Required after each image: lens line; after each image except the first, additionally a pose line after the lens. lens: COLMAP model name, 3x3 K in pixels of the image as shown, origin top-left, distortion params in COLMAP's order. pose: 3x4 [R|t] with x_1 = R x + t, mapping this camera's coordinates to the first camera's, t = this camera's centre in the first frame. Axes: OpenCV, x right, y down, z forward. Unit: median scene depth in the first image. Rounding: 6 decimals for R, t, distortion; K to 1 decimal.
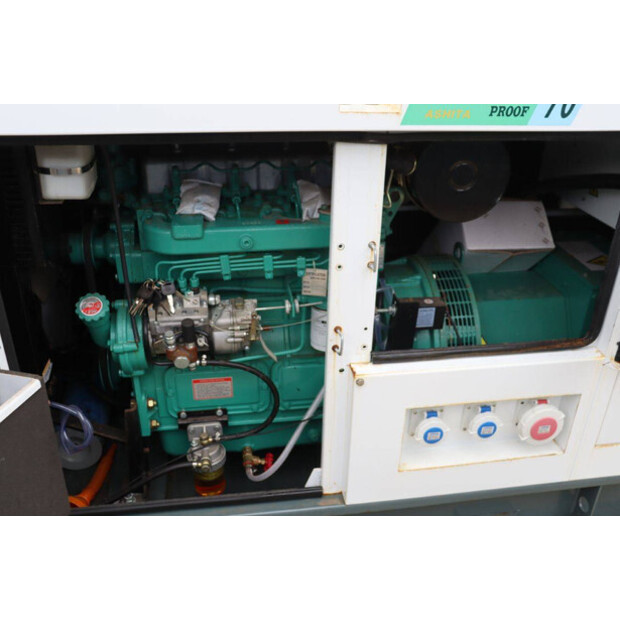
lens RADIAL K [[582.1, 0, 310.0], [0, 582.1, 310.0], [0, 0, 1]] dist [-0.089235, 0.012083]
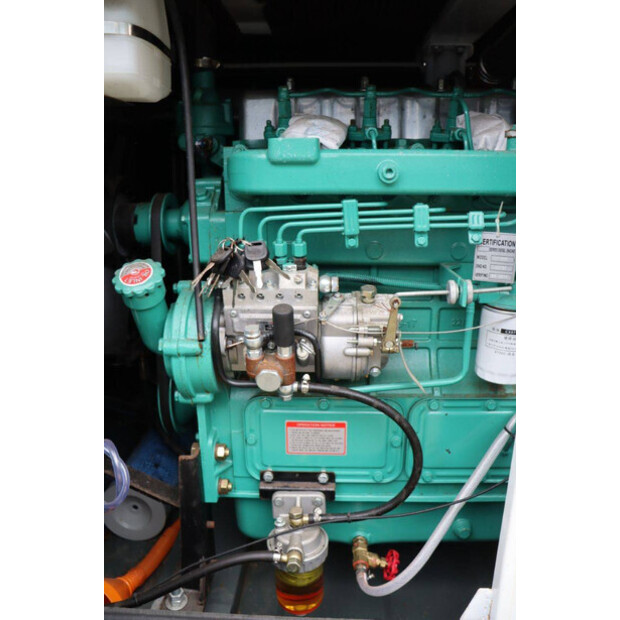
lens RADIAL K [[506.0, 0, 310.0], [0, 506.0, 310.0], [0, 0, 1]] dist [-0.175303, 0.133592]
pose [[0.979730, 0.034577, -0.197317, -0.076147], [-0.074066, 0.977717, -0.196429, 0.116217], [0.186129, 0.207062, 0.960459, 0.477397]]
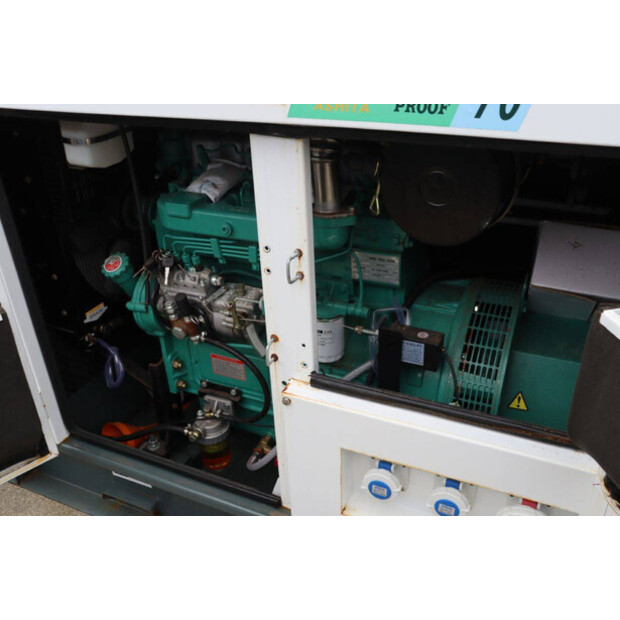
lens RADIAL K [[588.6, 0, 310.0], [0, 588.6, 310.0], [0, 0, 1]] dist [-0.104300, -0.002243]
pose [[0.835455, 0.224427, -0.501644, 0.487884], [-0.206844, 0.974103, 0.091314, -0.093754], [0.509147, 0.027473, 0.860241, 0.205636]]
